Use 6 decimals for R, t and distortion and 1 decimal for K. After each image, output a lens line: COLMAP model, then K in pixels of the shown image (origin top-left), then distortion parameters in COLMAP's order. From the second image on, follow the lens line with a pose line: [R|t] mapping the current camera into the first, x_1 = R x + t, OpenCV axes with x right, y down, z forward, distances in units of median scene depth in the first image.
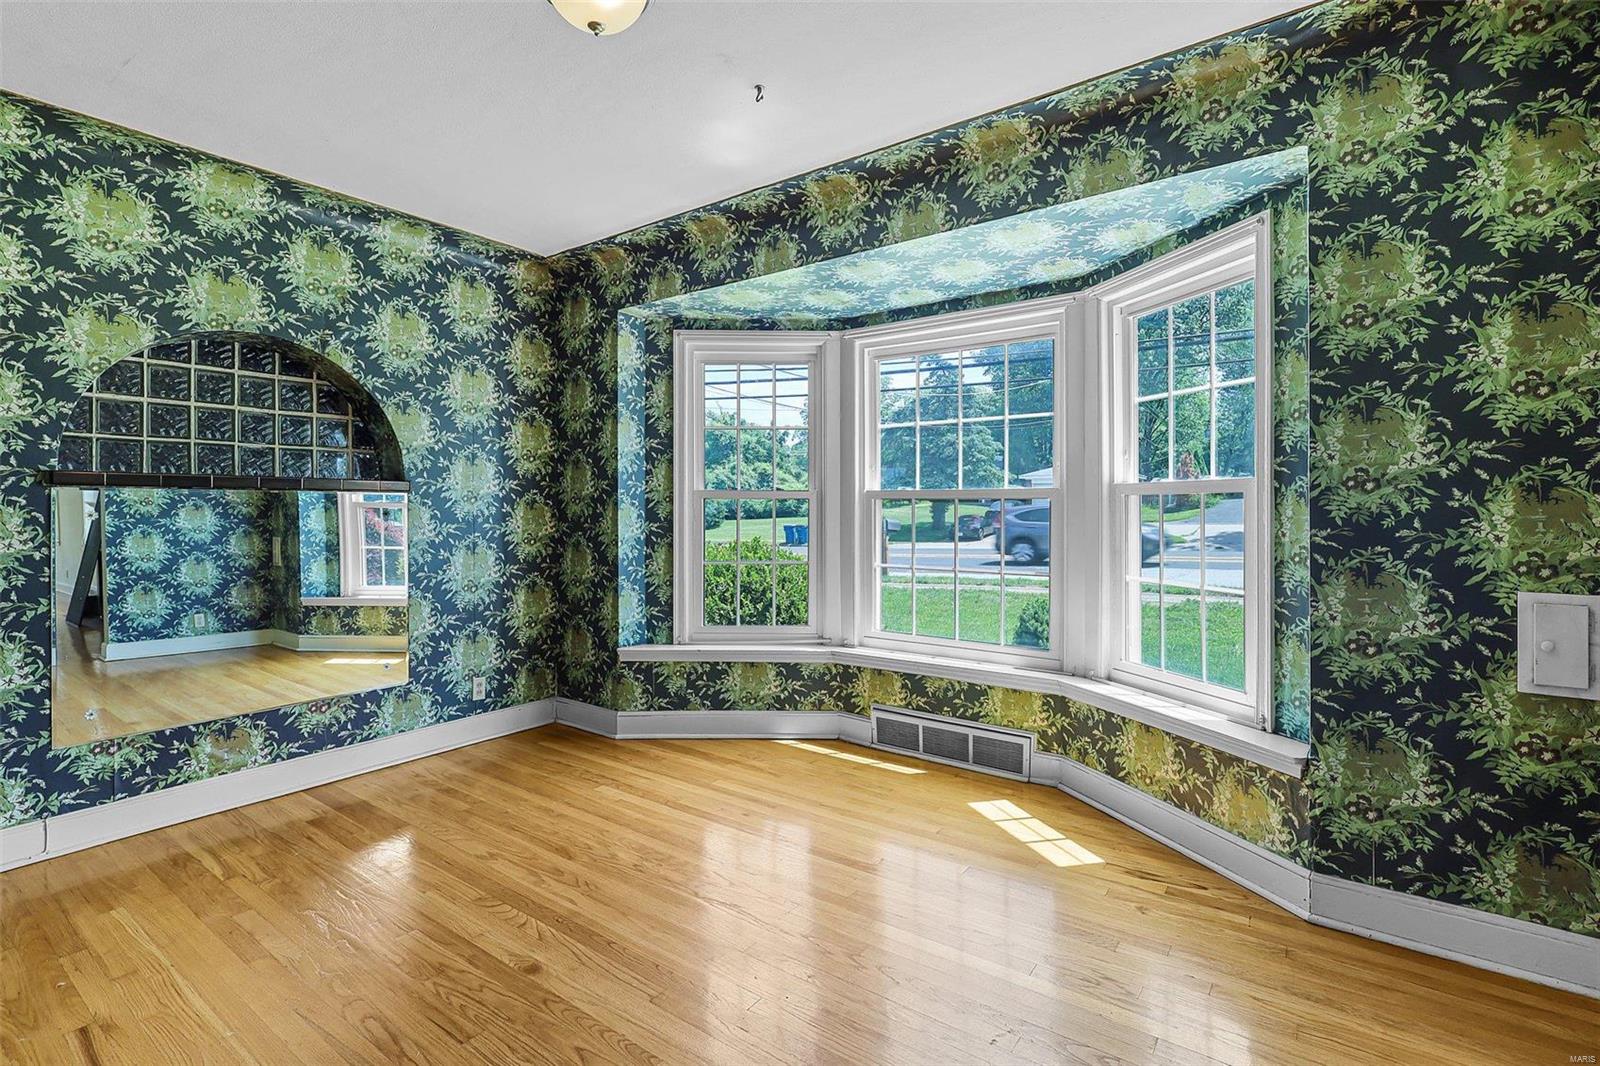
lens RADIAL K [[749.7, 0, 801.7], [0, 749.7, 507.7], [0, 0, 1]] dist [0.002195, -0.000034]
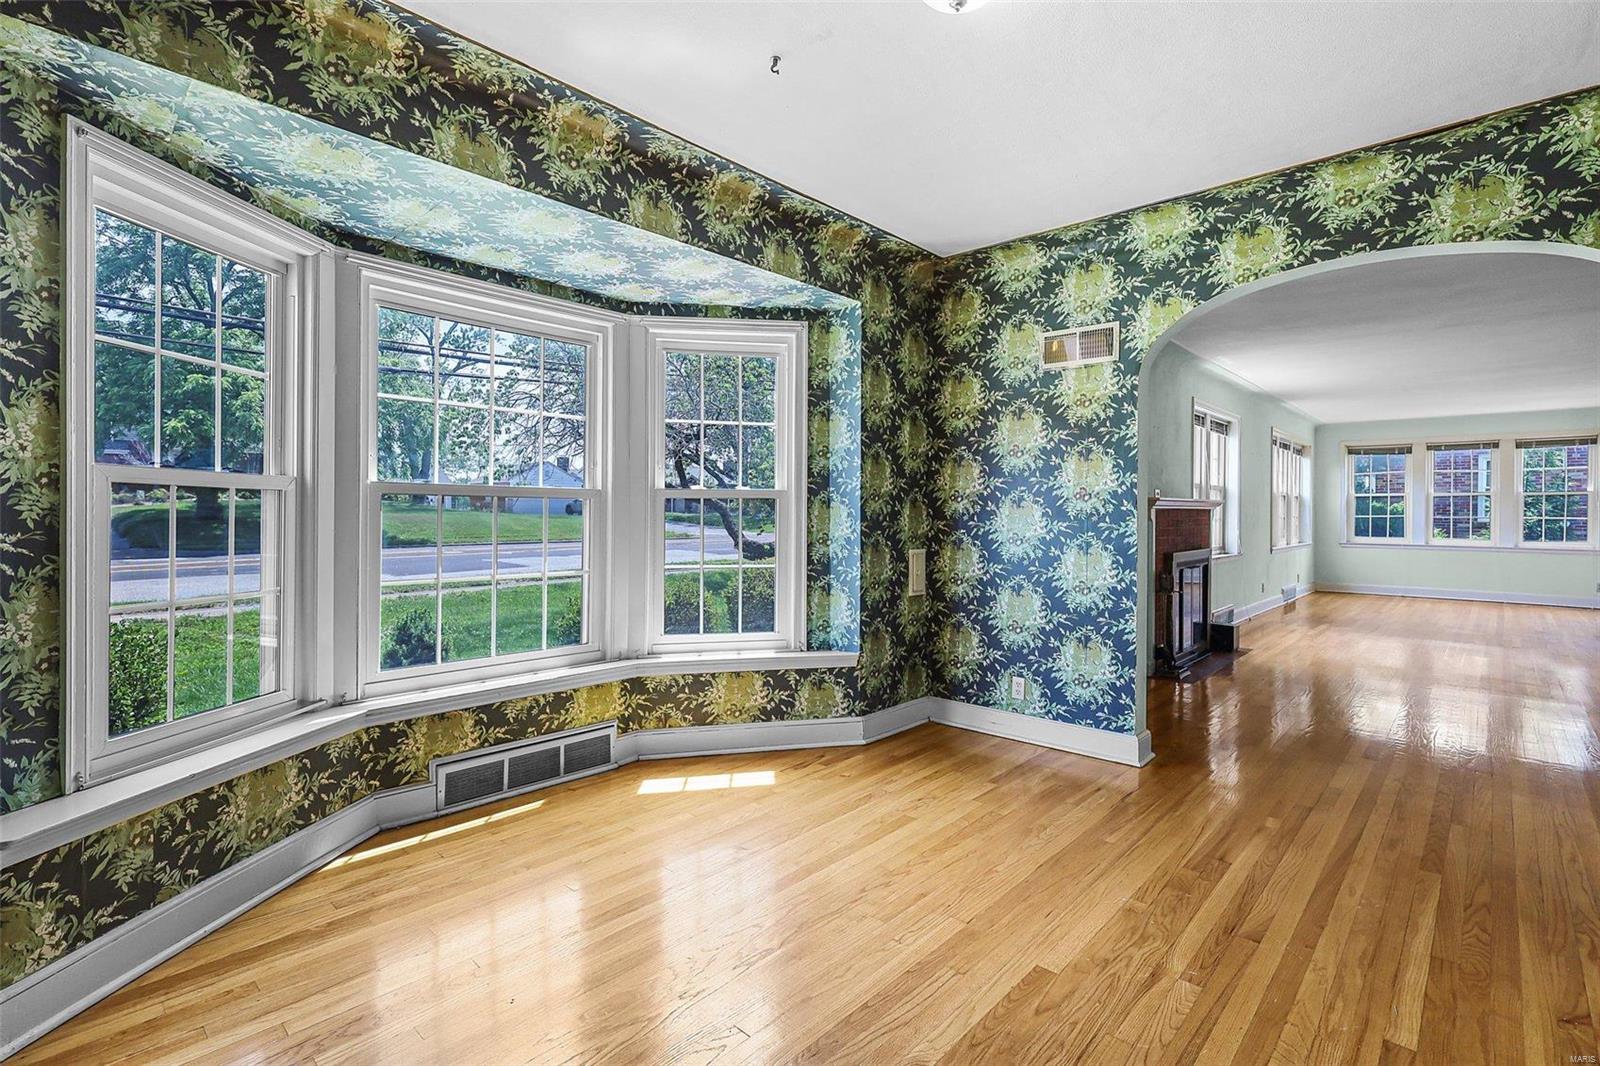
lens RADIAL K [[749.7, 0, 797.6], [0, 749.7, 513.6], [0, 0, 1]] dist [0.002195, -0.000034]
pose [[0.124571, 0.000625, 0.992210, -0.639115], [-0.007099, 0.999975, 0.000261, 0.005448], [-0.992185, -0.007076, 0.124573, 0.550058]]
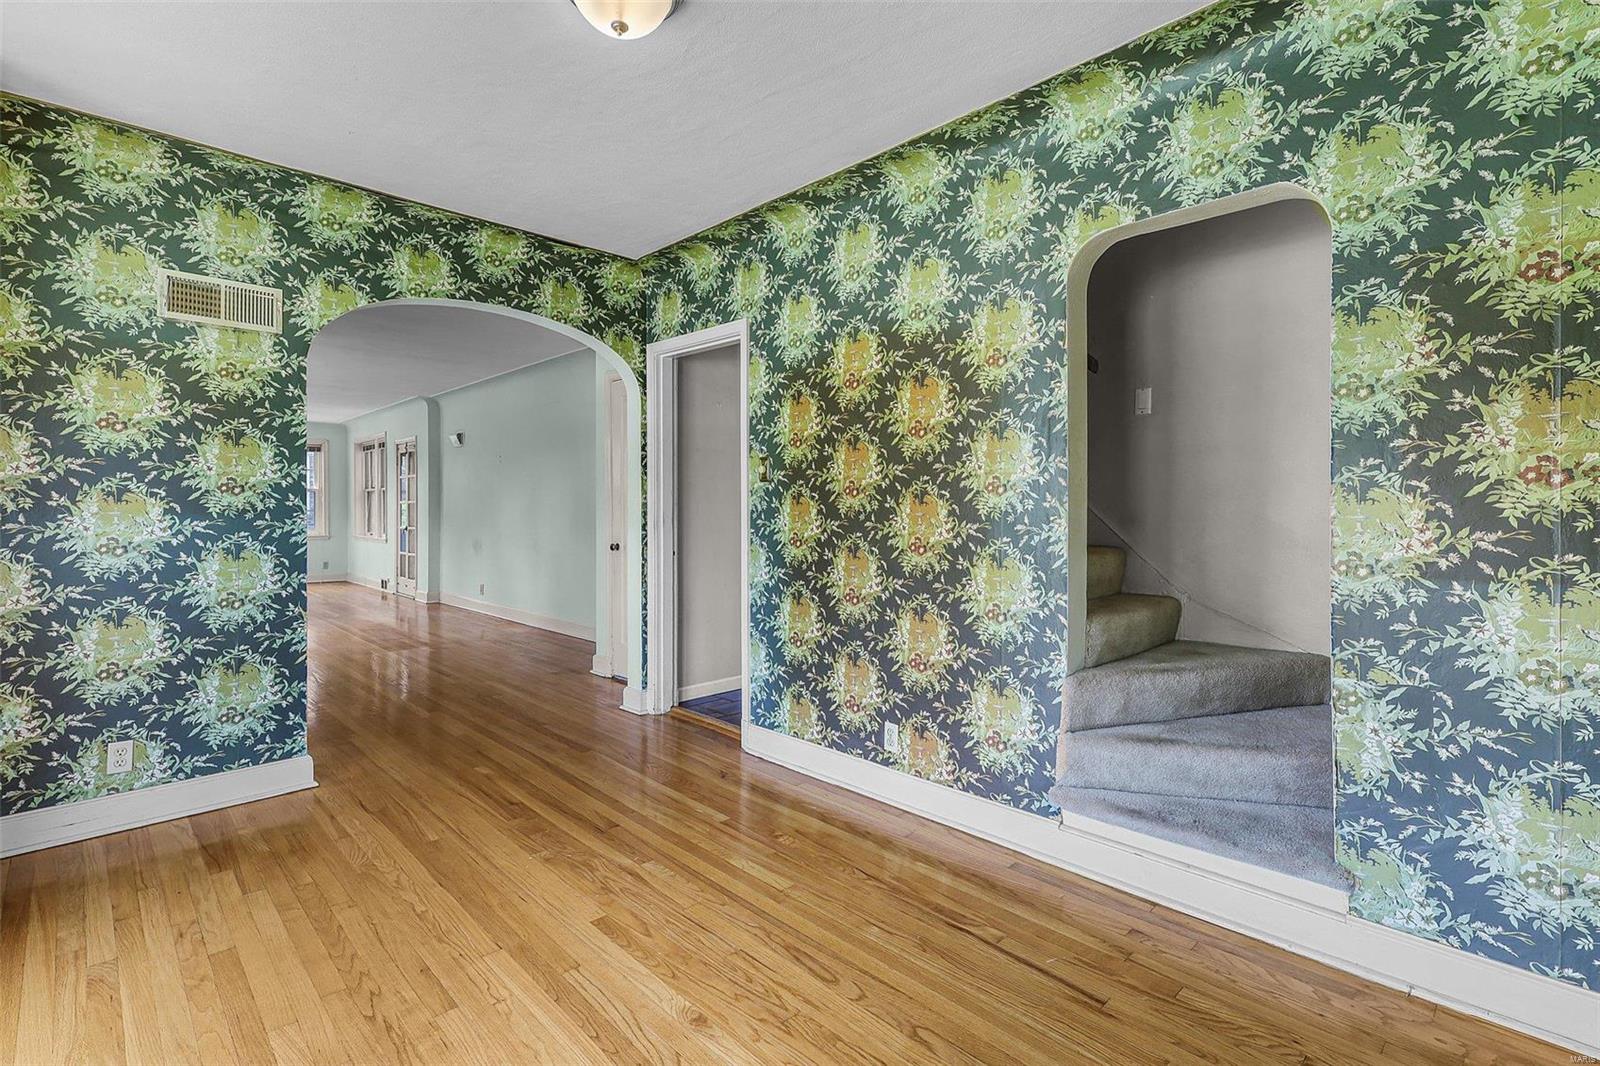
lens RADIAL K [[749.7, 0, 794.8], [0, 749.7, 504.2], [0, 0, 1]] dist [0.002195, -0.000034]
pose [[-0.983883, 0.010506, 0.178503, -0.344189], [0.008422, 0.999887, -0.012429, 0.012679], [-0.178614, -0.010725, -0.983861, 0.996171]]
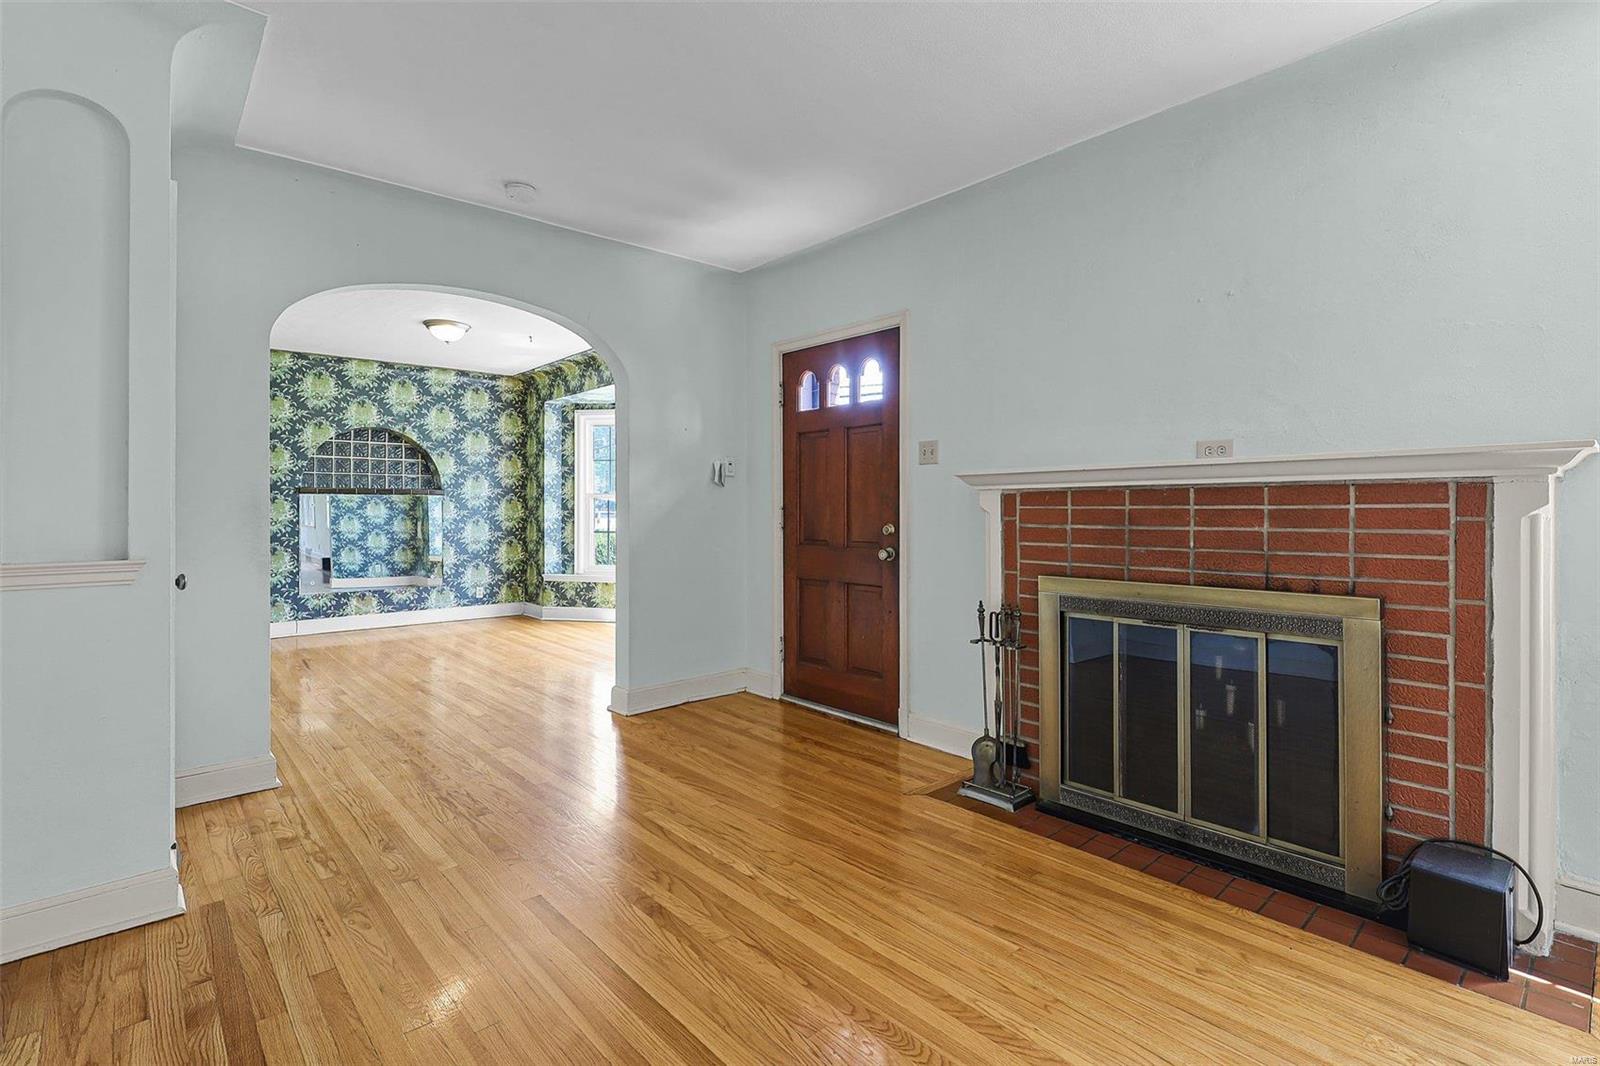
lens RADIAL K [[749.7, 0, 800.2], [0, 749.7, 504.4], [0, 0, 1]] dist [0.002195, -0.000034]
pose [[0.976801, -0.000057, -0.214151, 0.892362], [-0.000830, 0.999991, -0.004052, 0.012611], [0.214149, 0.004135, 0.976792, -0.831749]]
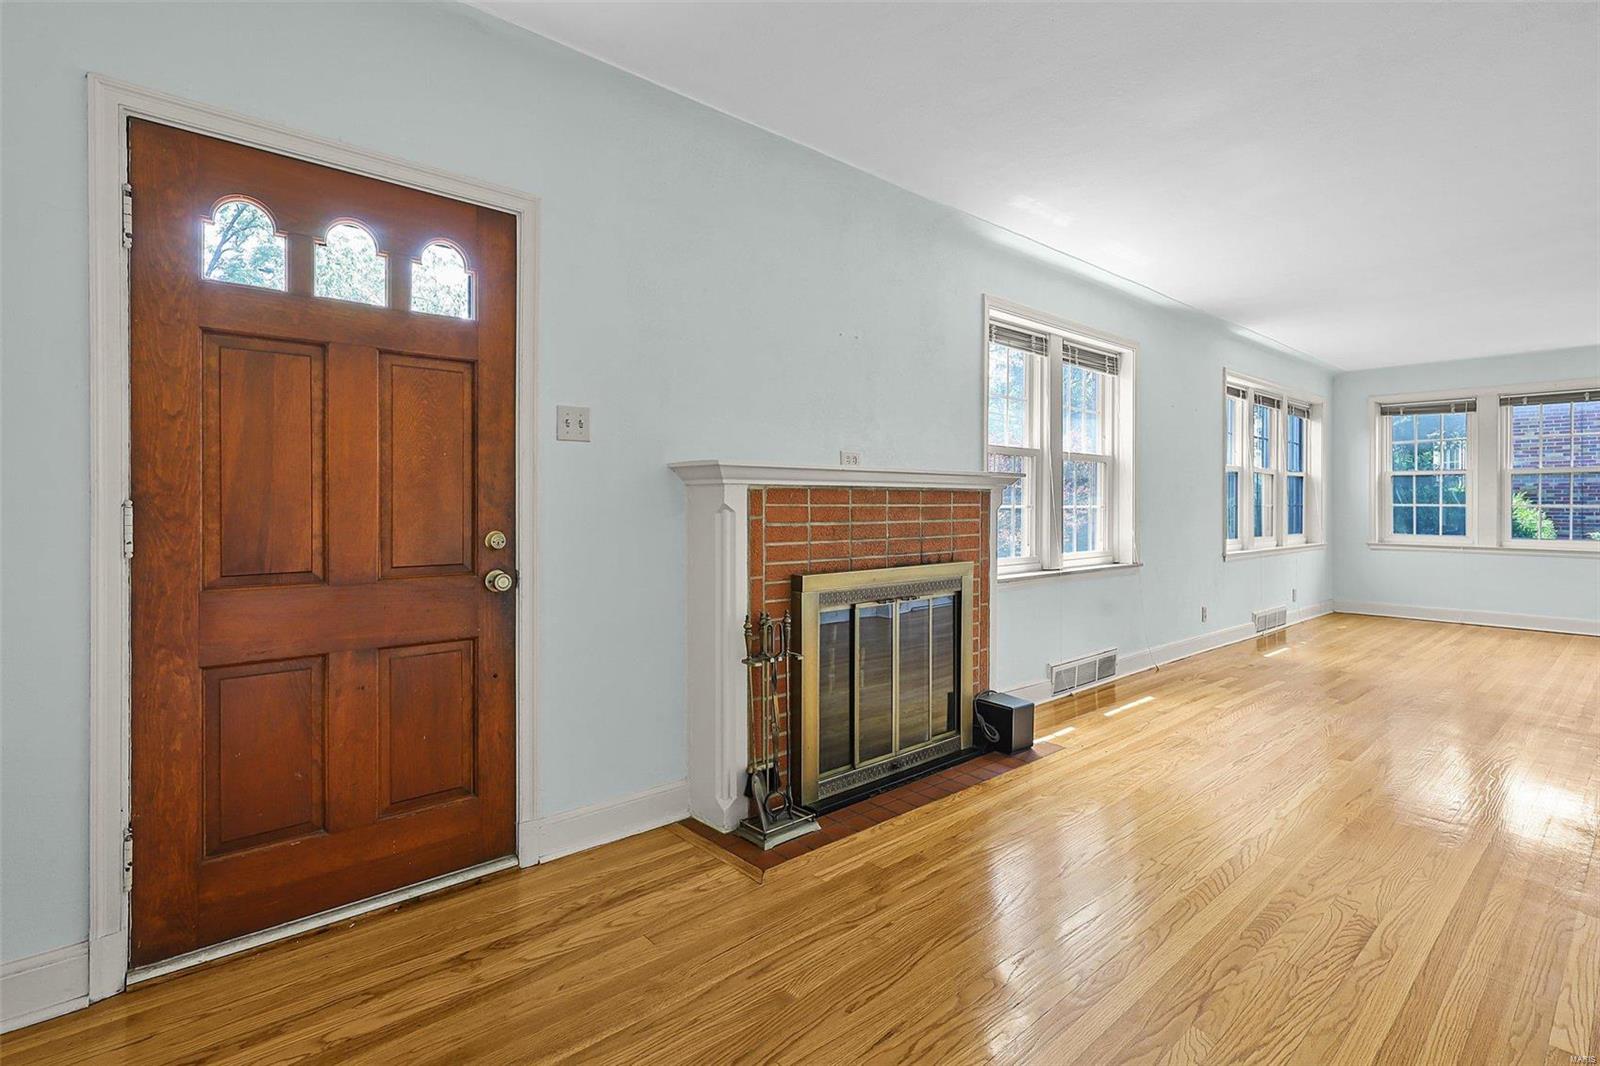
lens RADIAL K [[749.7, 0, 801.8], [0, 749.7, 499.7], [0, 0, 1]] dist [0.002195, -0.000034]
pose [[0.230241, 0.008245, 0.973099, 0.235291], [-0.005931, 0.999957, -0.007070, 0.012115], [-0.973116, -0.004143, 0.230280, -0.187606]]
